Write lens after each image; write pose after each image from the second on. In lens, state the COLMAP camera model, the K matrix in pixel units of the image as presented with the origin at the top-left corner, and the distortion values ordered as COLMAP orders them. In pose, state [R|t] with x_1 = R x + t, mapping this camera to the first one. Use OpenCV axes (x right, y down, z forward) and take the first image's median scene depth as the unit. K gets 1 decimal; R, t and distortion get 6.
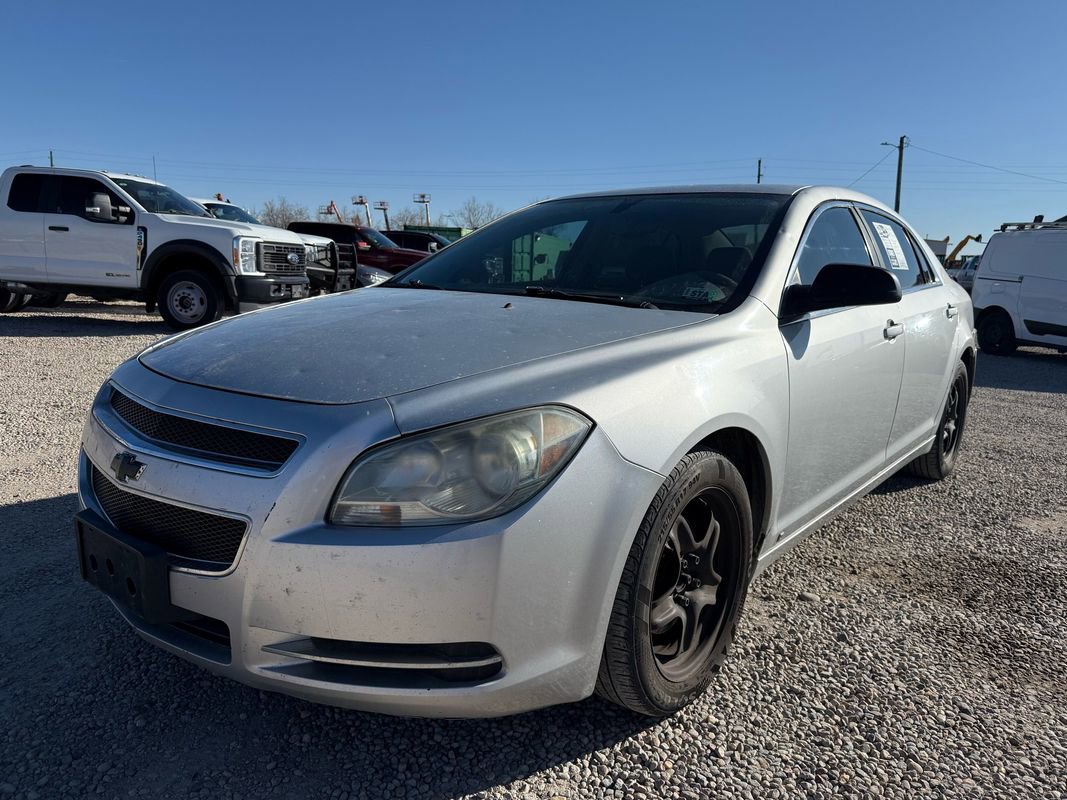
lens RADIAL K [[772.6, 0, 533.5], [0, 772.6, 400.0], [0, 0, 1]] dist [0.001203, -0.002913]
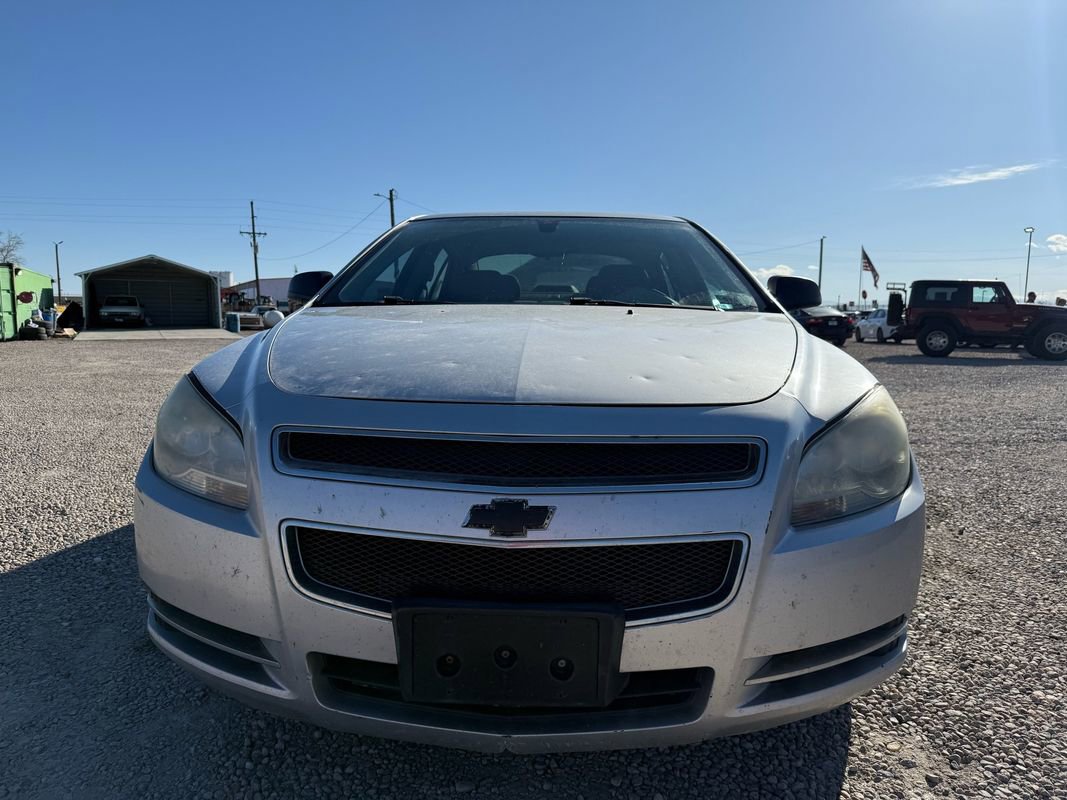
lens RADIAL K [[768.7, 0, 535.9], [0, 768.7, 403.4], [0, 0, 1]] dist [0.020230, -0.023991]
pose [[0.782665, -0.083325, 0.616841, -0.553527], [0.114024, 0.993423, -0.010483, -0.007337], [-0.611910, 0.078540, 0.787018, 0.225560]]
